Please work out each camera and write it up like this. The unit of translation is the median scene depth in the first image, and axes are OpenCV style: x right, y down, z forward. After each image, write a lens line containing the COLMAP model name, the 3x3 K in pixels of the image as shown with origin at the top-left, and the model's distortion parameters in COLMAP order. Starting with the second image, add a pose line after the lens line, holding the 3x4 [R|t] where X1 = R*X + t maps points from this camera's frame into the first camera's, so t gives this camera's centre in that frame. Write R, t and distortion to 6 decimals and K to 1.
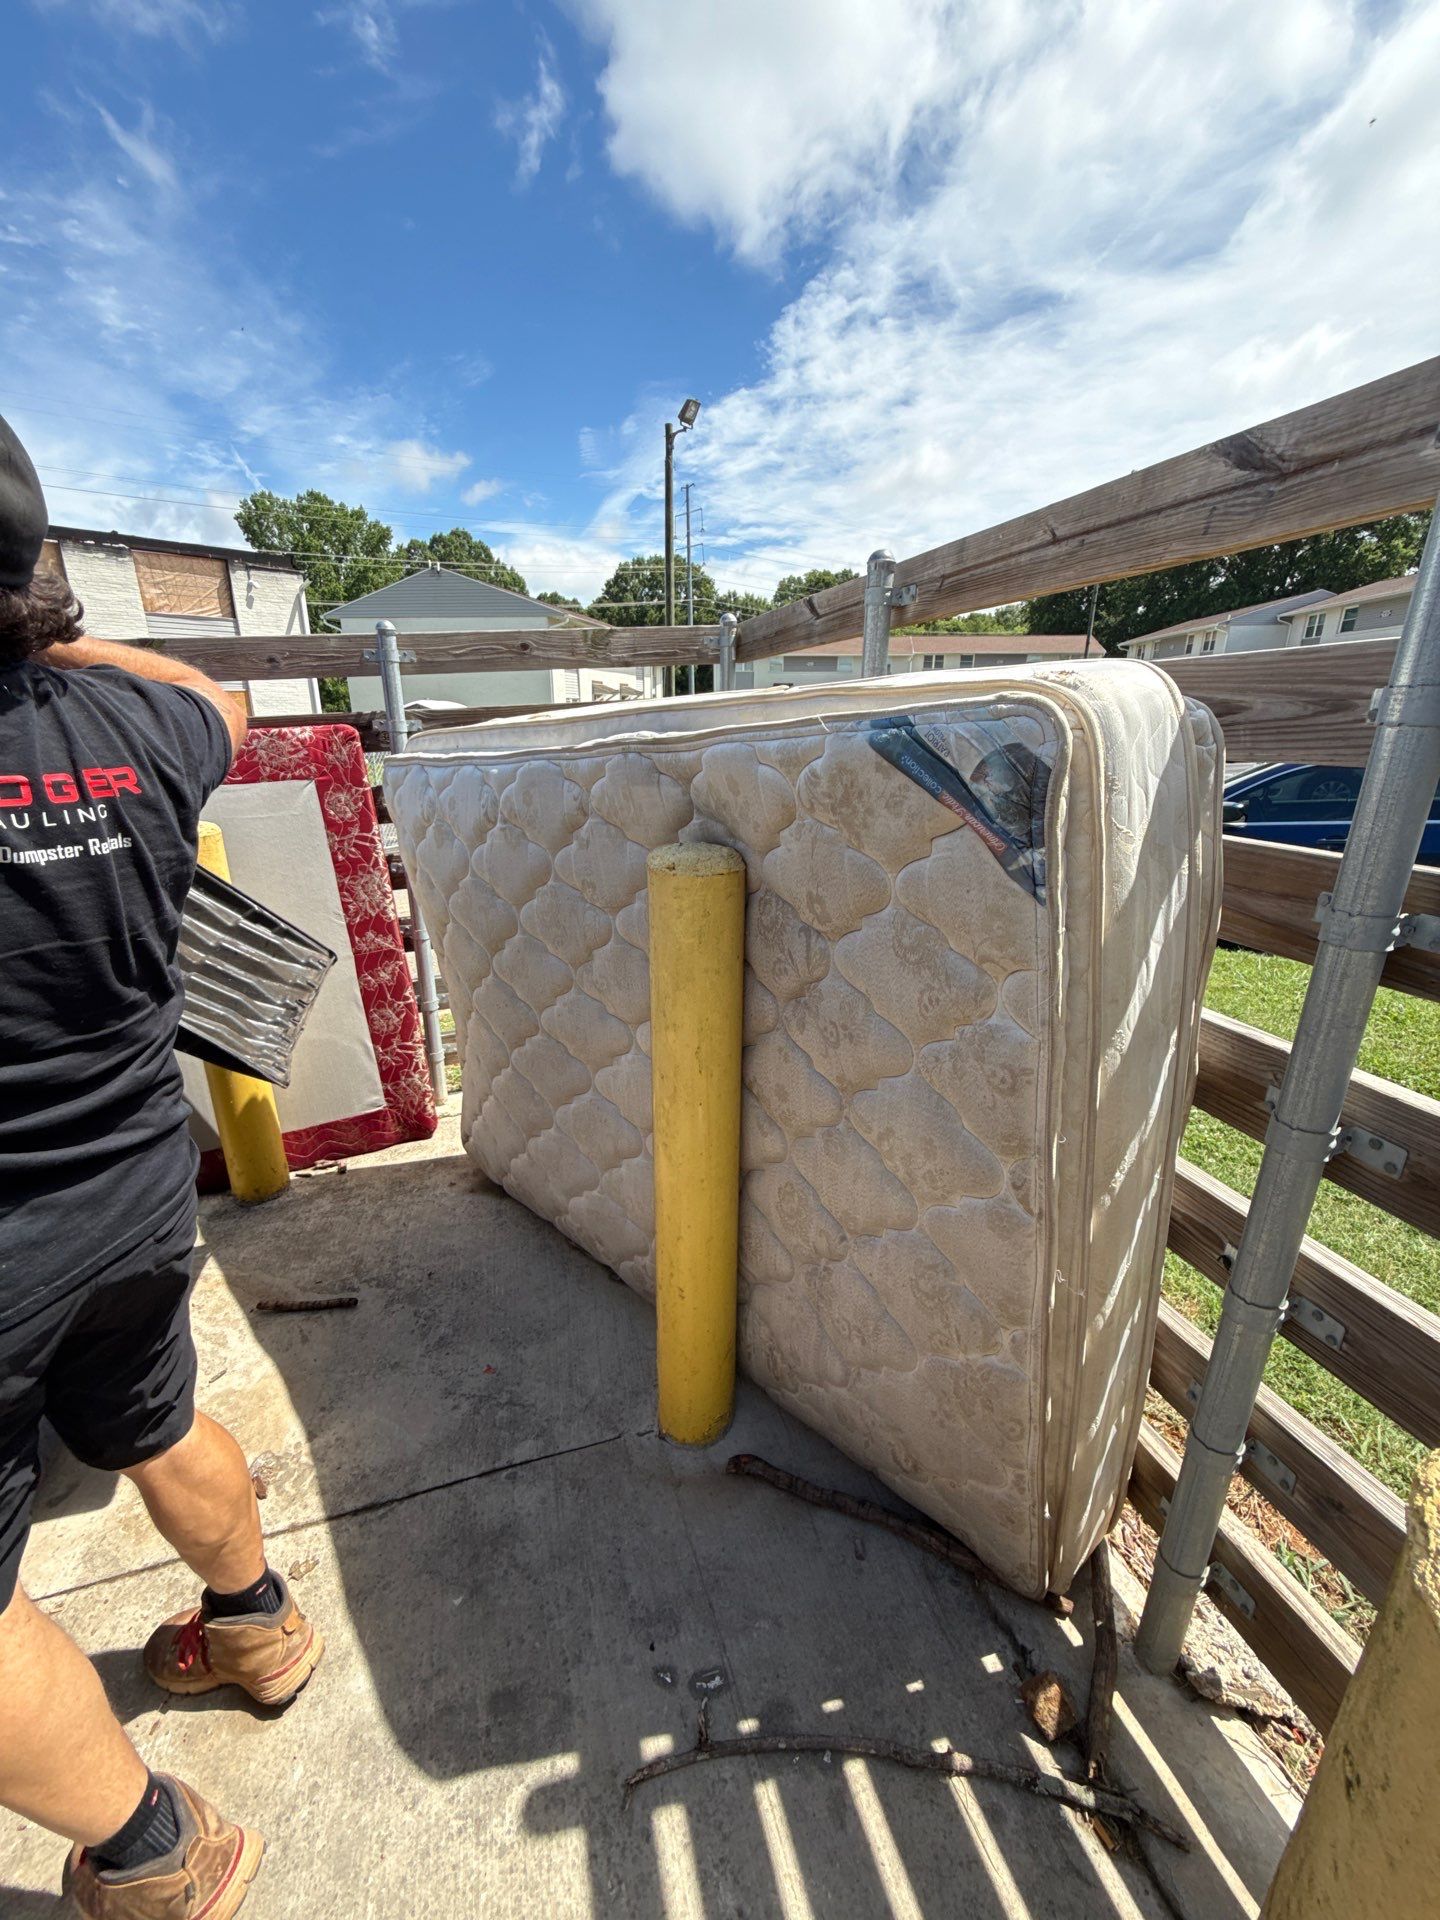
lens RADIAL K [[791.5, 0, 718.6], [0, 791.5, 960.6], [0, 0, 1]] dist [0.000305, 0.000954]
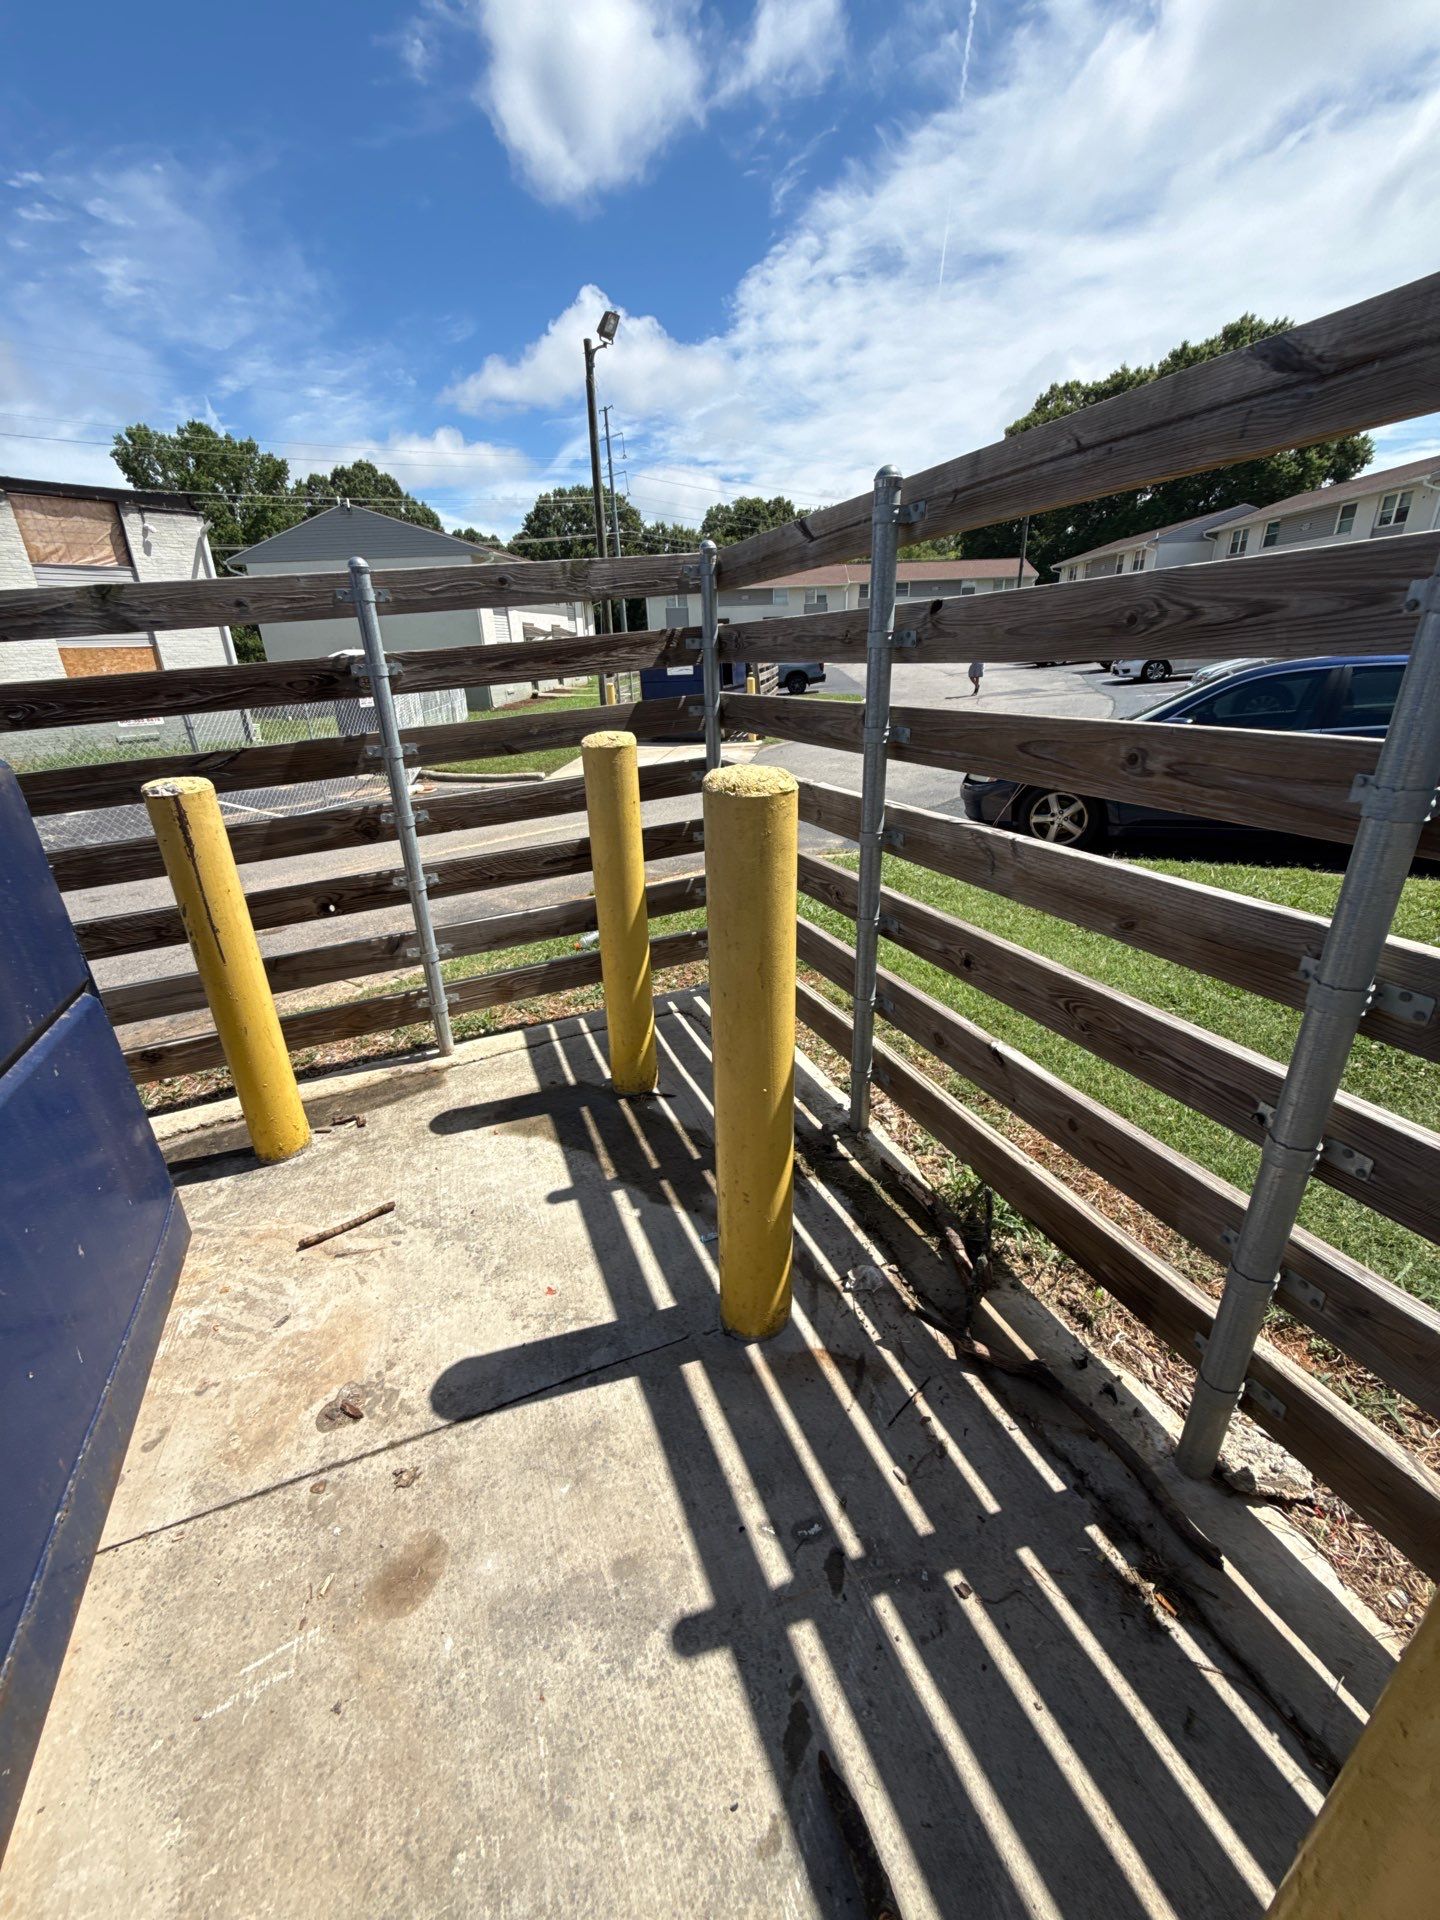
lens RADIAL K [[791.5, 0, 720.1], [0, 791.5, 964.7], [0, 0, 1]] dist [0.000305, 0.000954]
pose [[0.995939, -0.063661, 0.063669, -0.120543], [0.058822, 0.995433, 0.075187, 0.024437], [-0.068165, -0.071136, 0.995135, -0.030894]]
